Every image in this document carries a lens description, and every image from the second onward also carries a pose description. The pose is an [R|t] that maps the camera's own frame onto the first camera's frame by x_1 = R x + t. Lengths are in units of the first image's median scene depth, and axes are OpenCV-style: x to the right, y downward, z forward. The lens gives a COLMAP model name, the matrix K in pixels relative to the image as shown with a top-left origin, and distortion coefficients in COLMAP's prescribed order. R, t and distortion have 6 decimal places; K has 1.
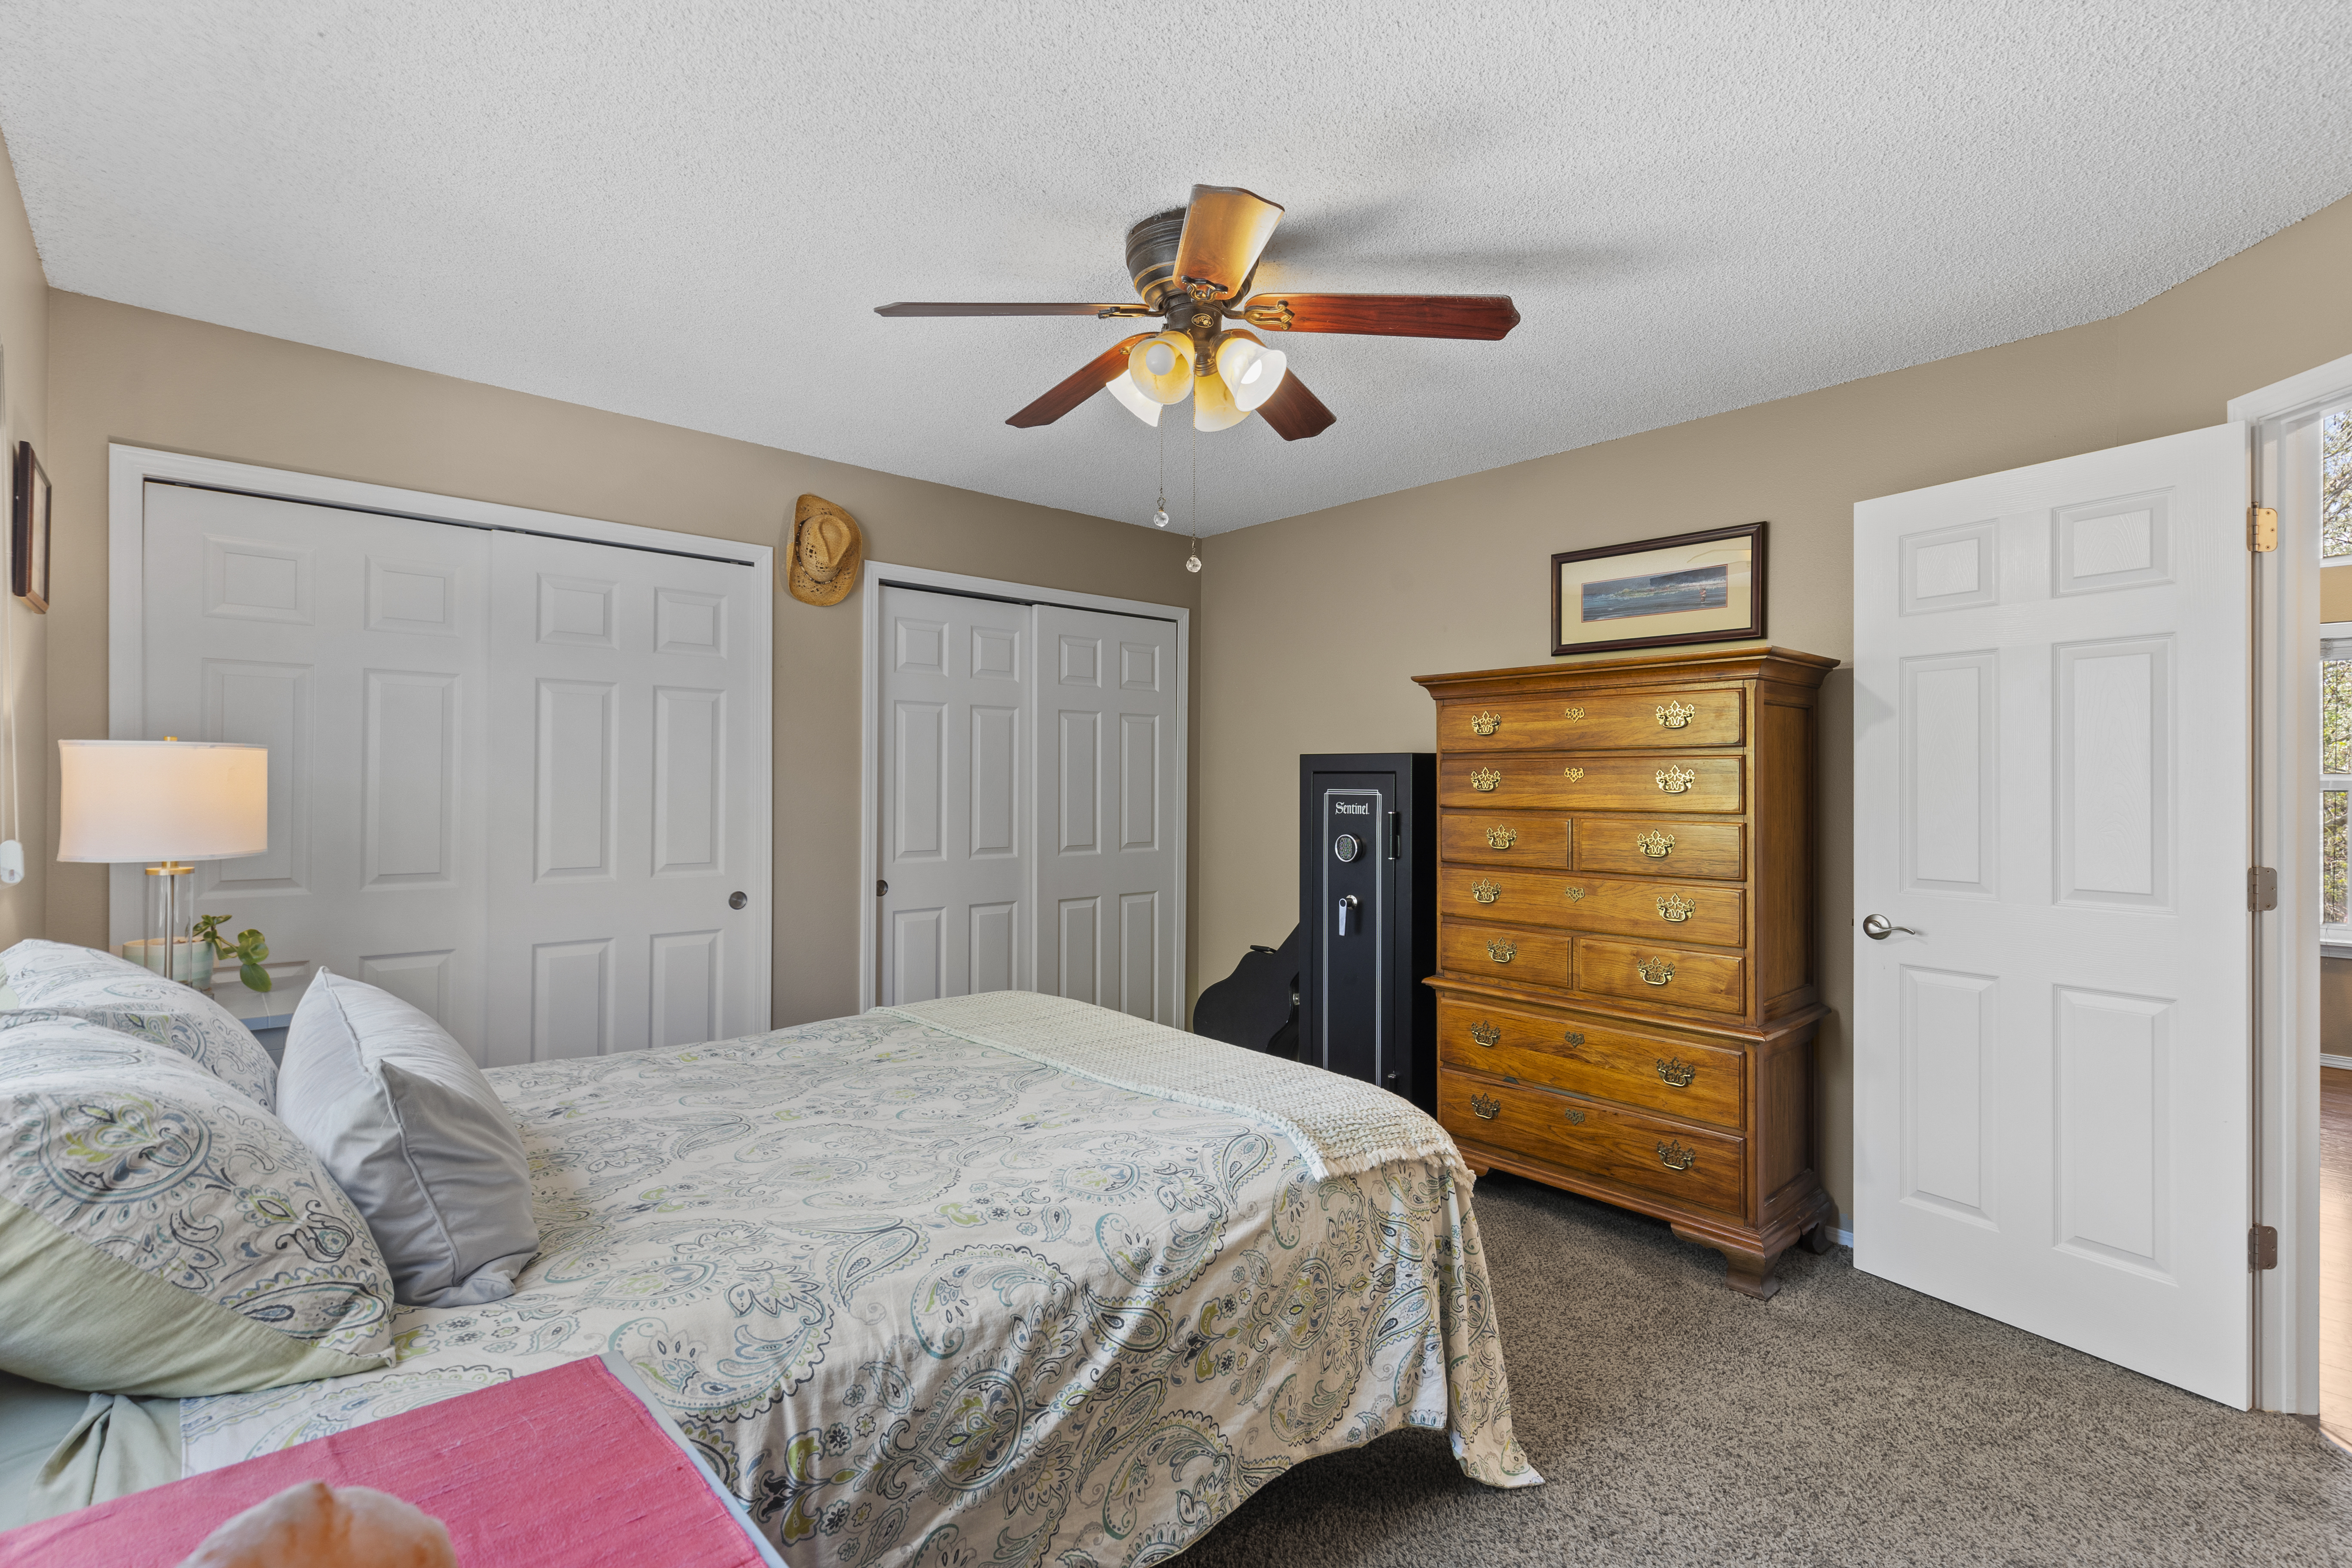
lens RADIAL K [[1067.4, 0, 1176.8], [0, 1067.4, 768.5], [0, 0, 1]] dist [0.006609, -0.001538]
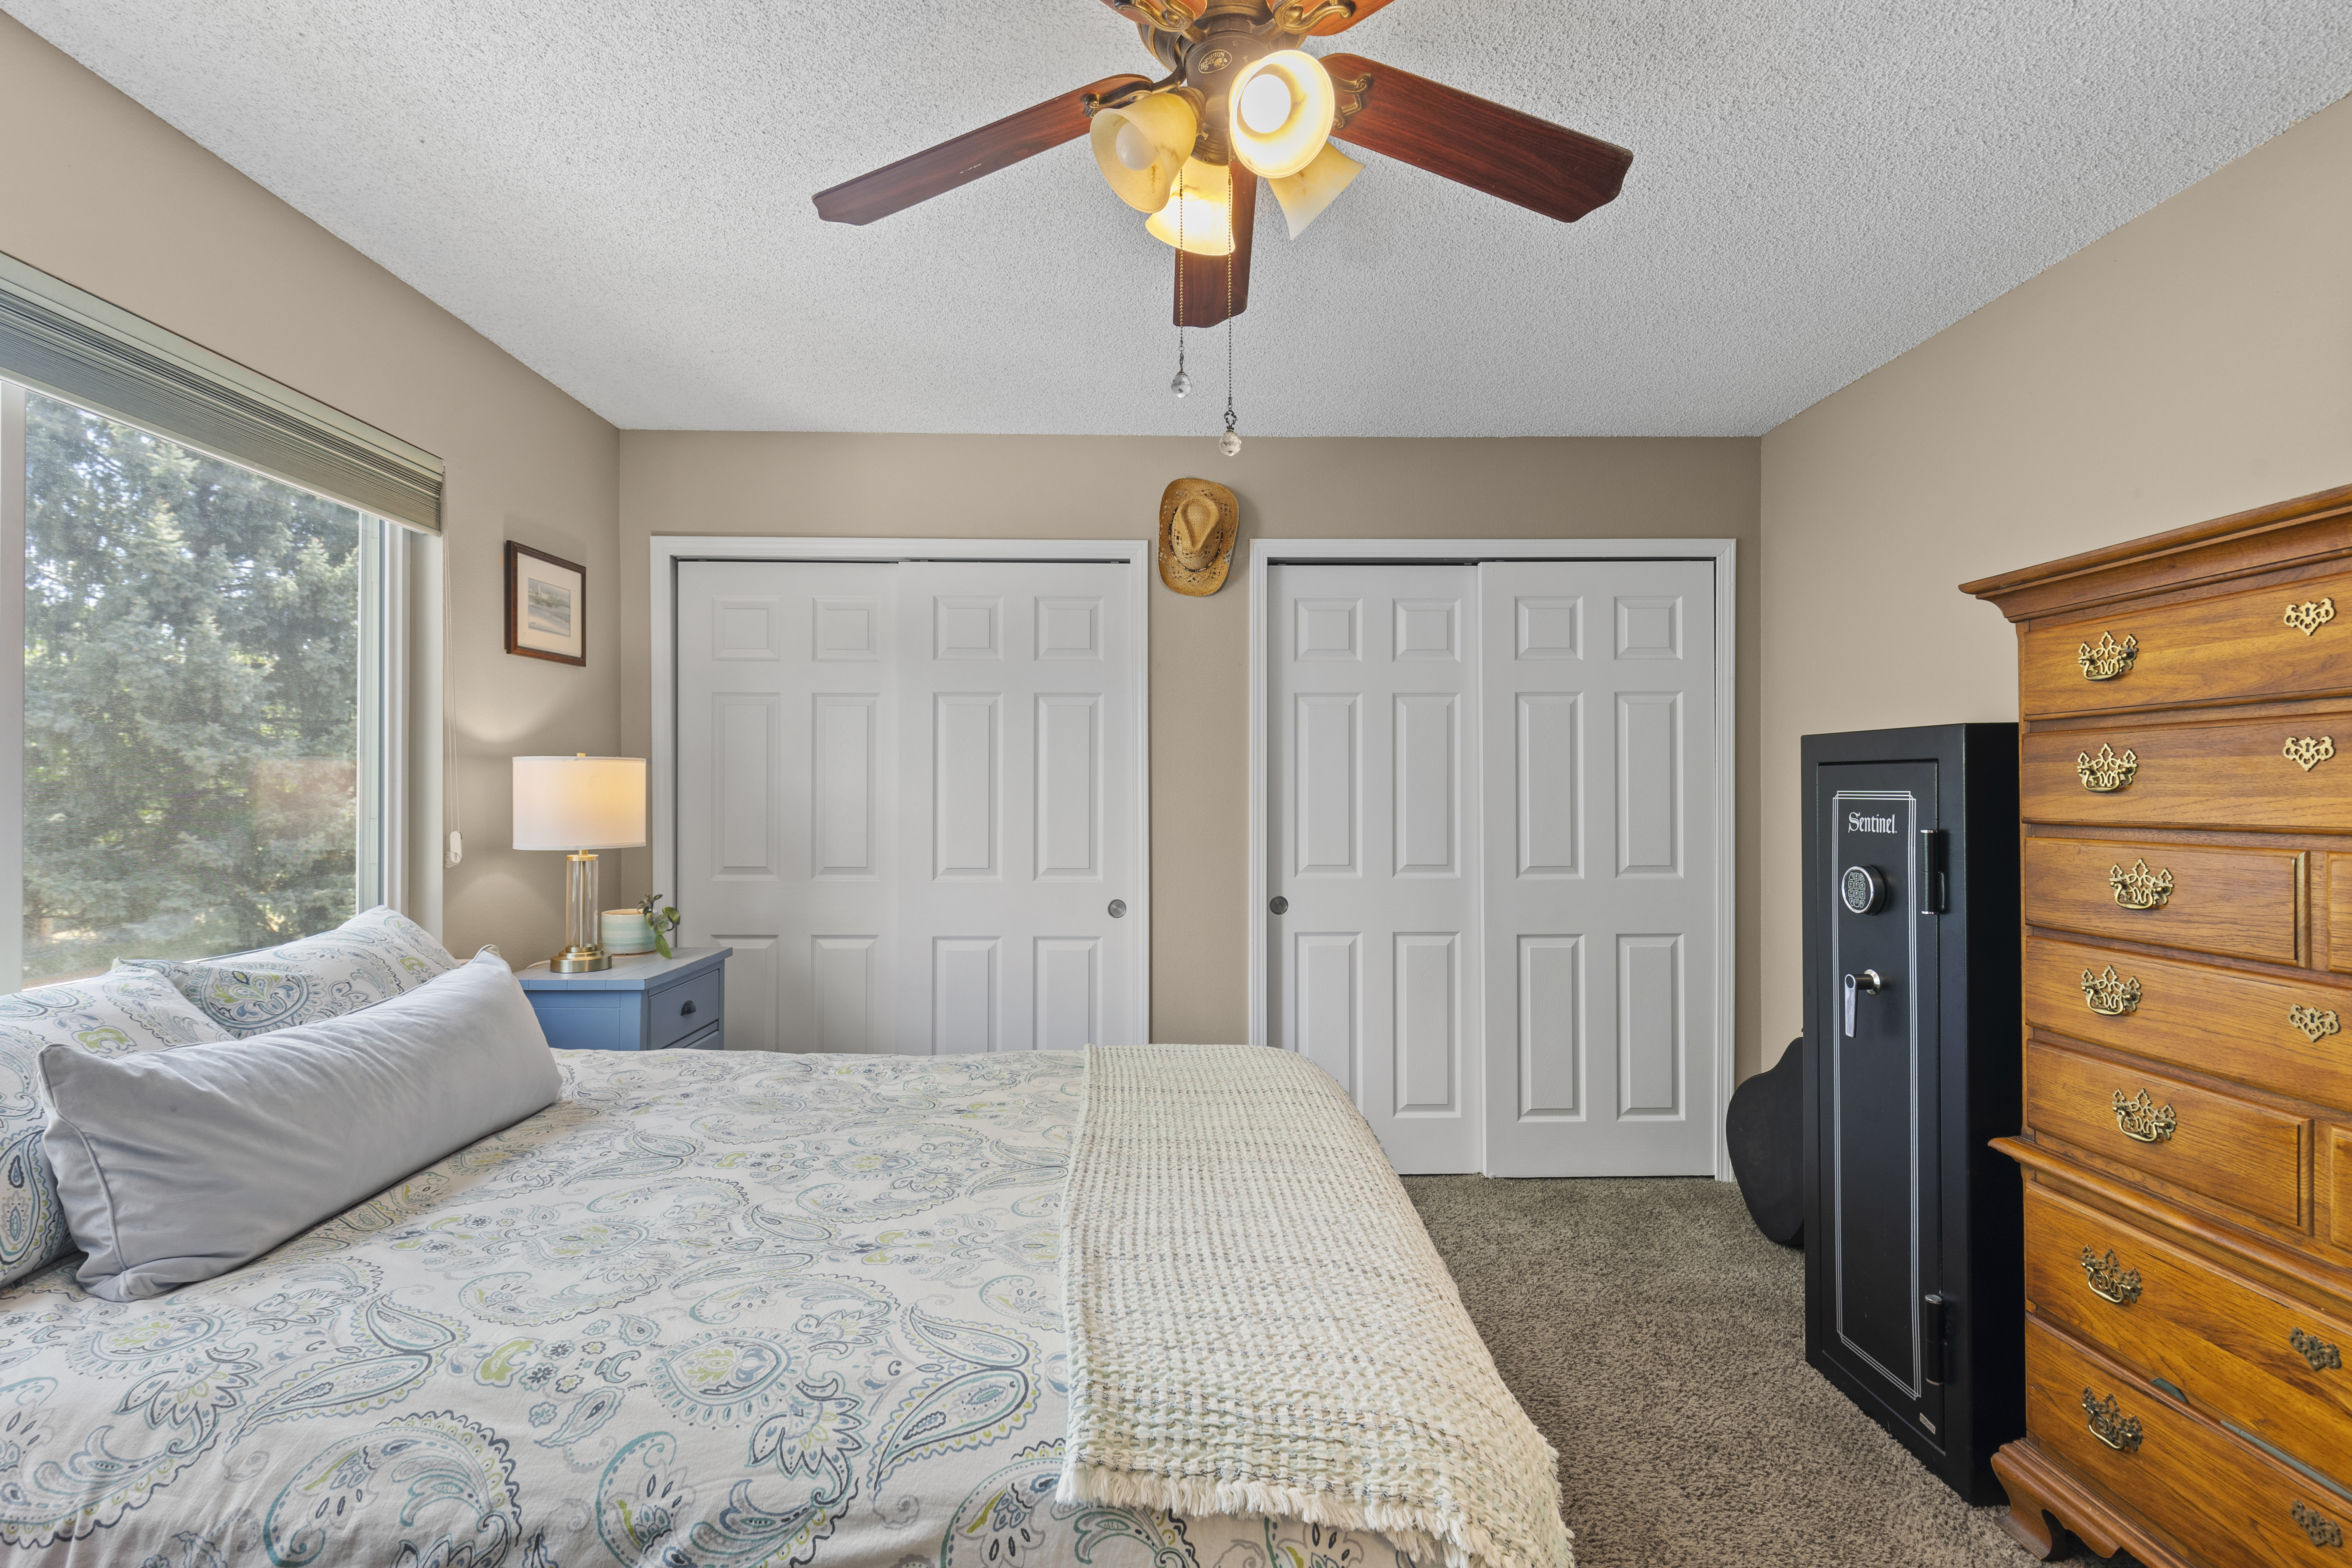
lens RADIAL K [[1056.5, 0, 1176.0], [0, 1056.5, 784.0], [0, 0, 1]] dist [0.004839, -0.000881]
pose [[0.755822, -0.010273, -0.654696, 0.293945], [0.014875, 0.999888, 0.001483, 0.010453], [0.654608, -0.010860, 0.755890, 0.348642]]
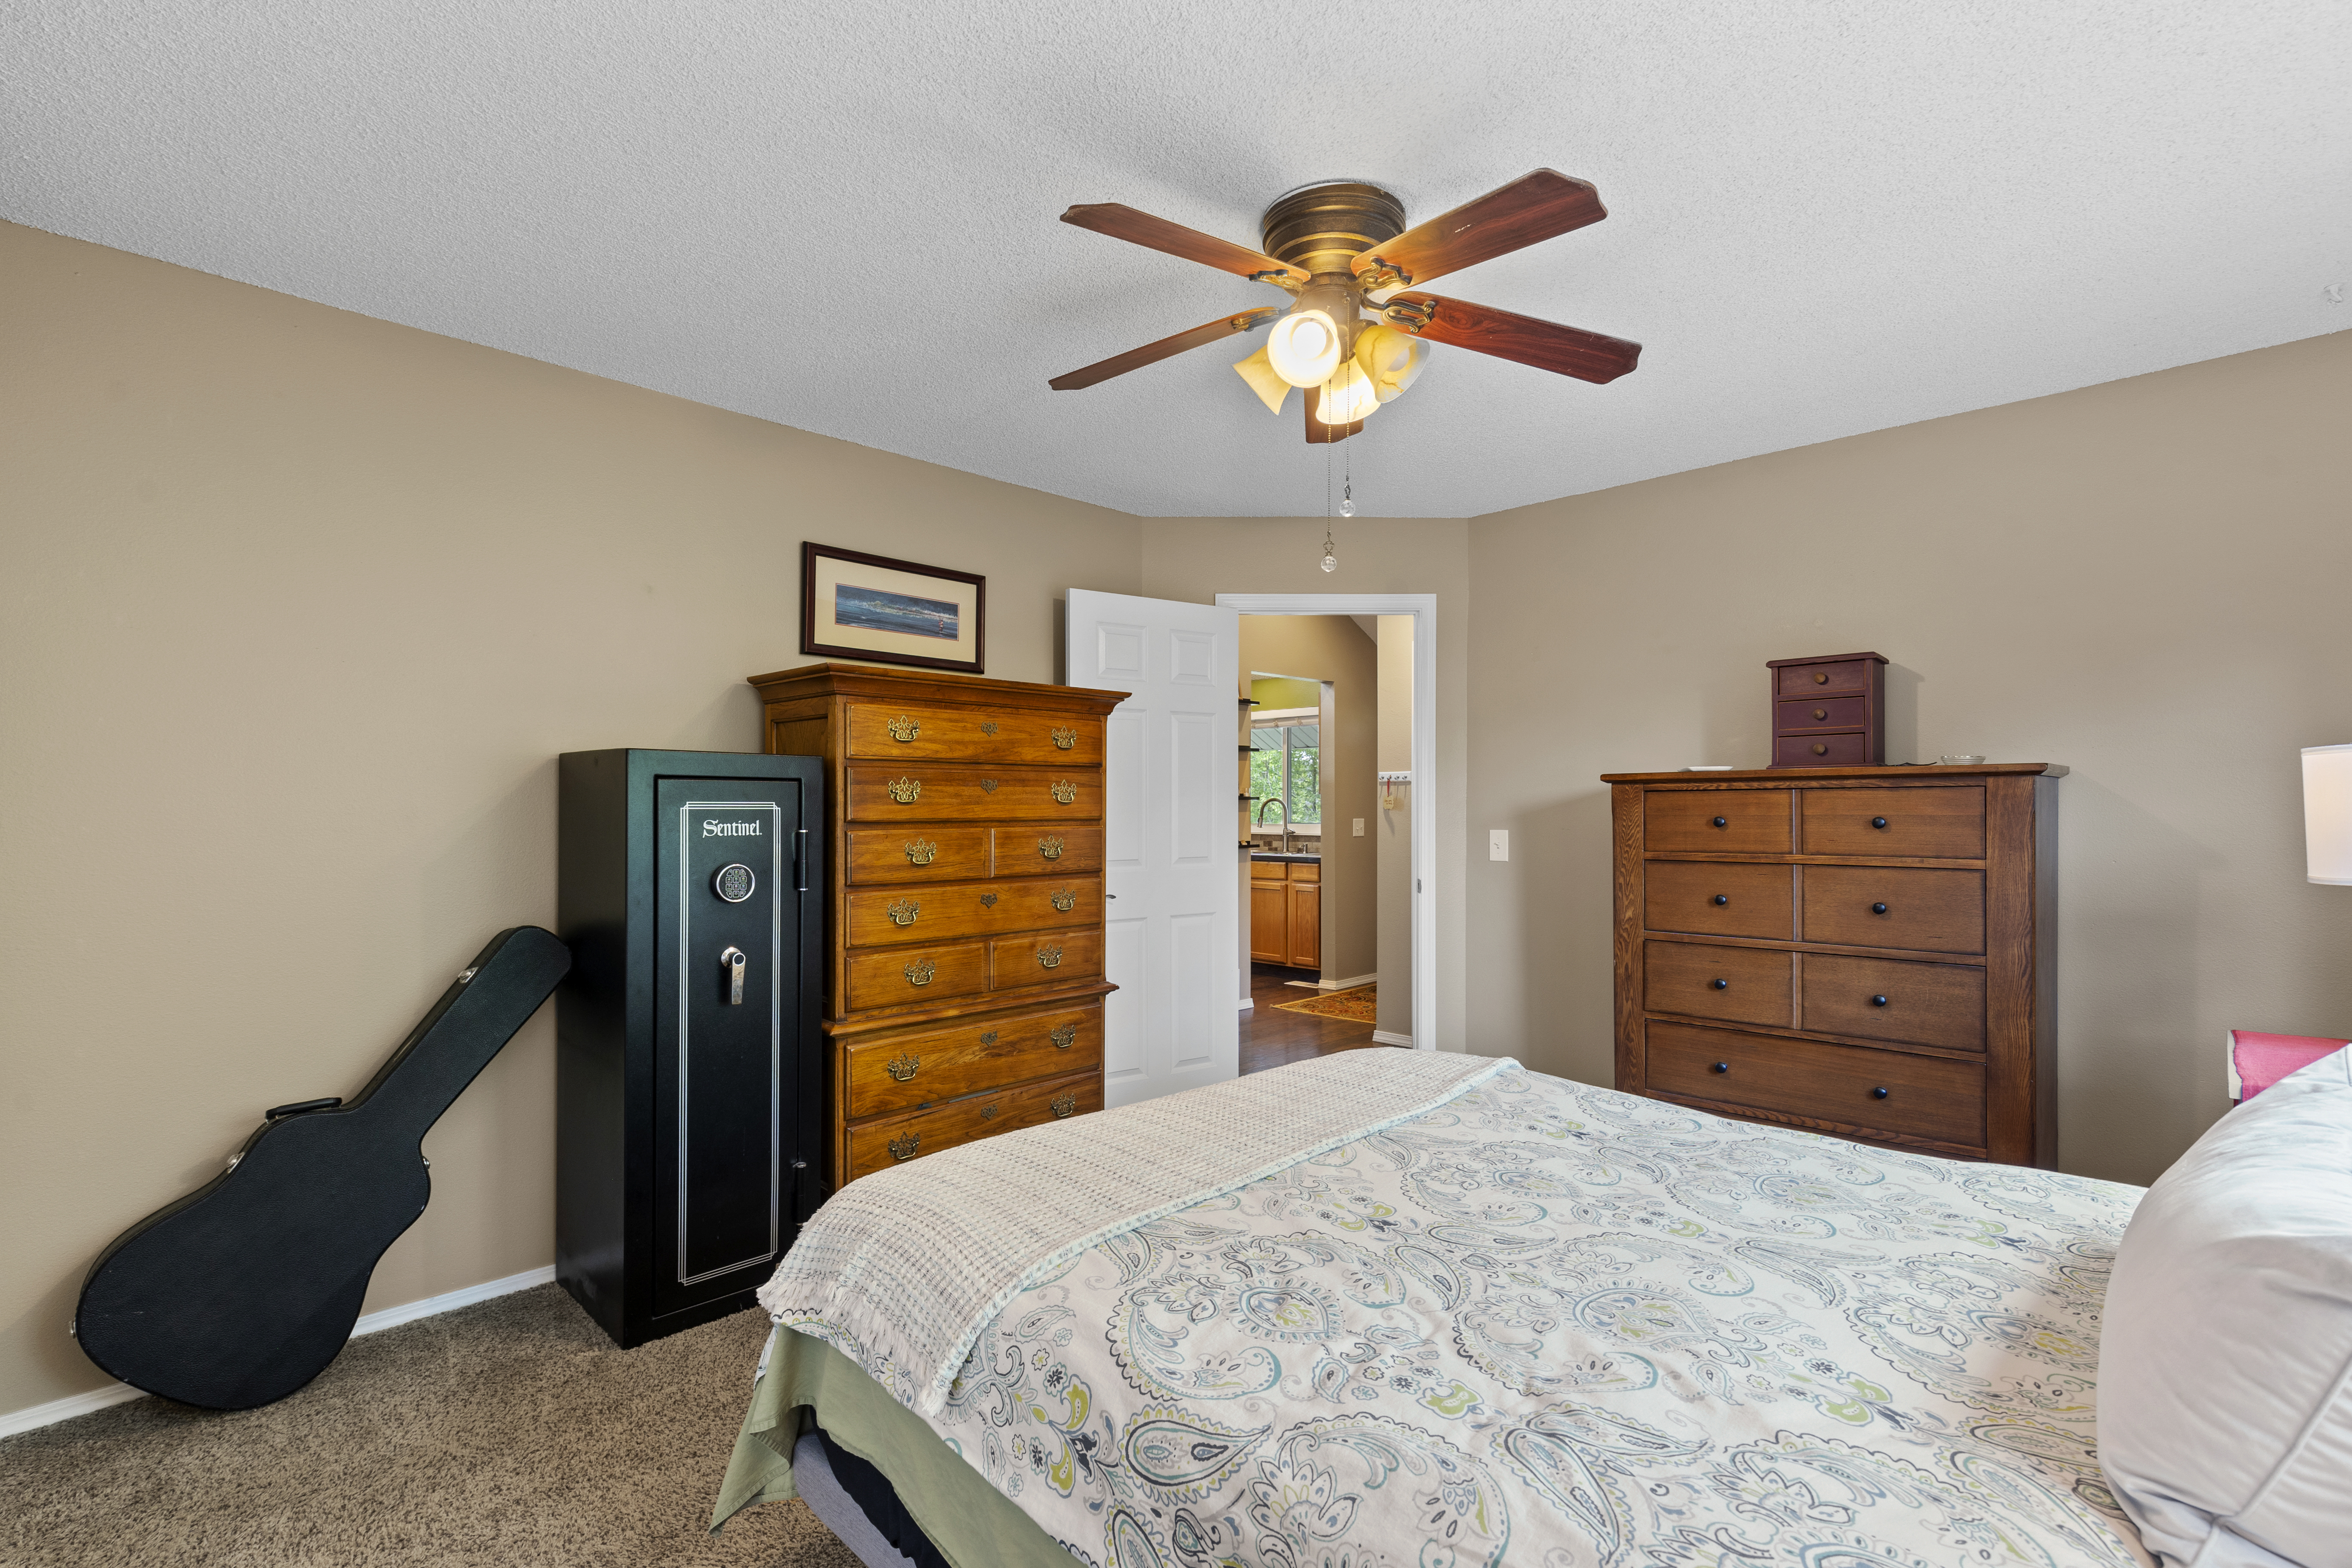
lens RADIAL K [[1088.5, 0, 1162.8], [0, 1088.5, 798.2], [0, 0, 1]] dist [0.017033, -0.000147]
pose [[-0.046867, -0.002360, 0.998898, -0.677395], [-0.017769, 0.999841, 0.001528, 0.012121], [-0.998743, -0.017678, -0.046901, 0.849182]]
